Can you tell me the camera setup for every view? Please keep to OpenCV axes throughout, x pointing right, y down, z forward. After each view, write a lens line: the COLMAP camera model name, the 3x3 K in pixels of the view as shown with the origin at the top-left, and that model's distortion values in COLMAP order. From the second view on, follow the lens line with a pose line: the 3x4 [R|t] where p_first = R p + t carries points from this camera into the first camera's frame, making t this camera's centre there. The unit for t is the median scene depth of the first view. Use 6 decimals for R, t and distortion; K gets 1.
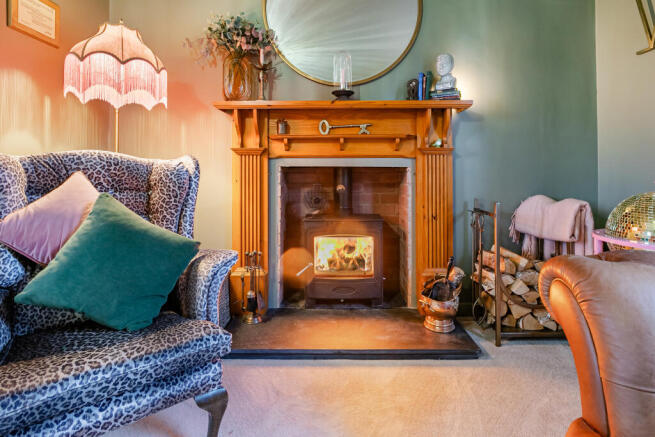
lens RADIAL K [[325.5, 0, 327.0], [0, 325.5, 172.0], [0, 0, 1]] dist [-0.001027, 0.000126]
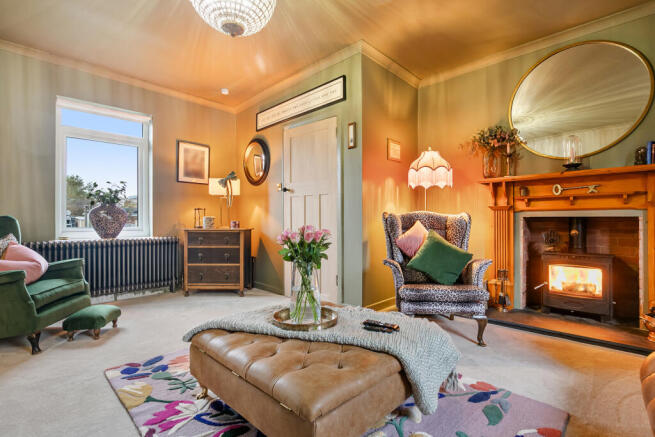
lens RADIAL K [[309.3, 0, 327.5], [0, 309.3, 218.5], [0, 0, 1]] dist [-0.016589, 0.000283]
pose [[0.722501, -0.005924, -0.691344, 0.198835], [0.000953, 0.999971, -0.007572, -0.000493], [0.691369, 0.004812, 0.722486, -0.700907]]
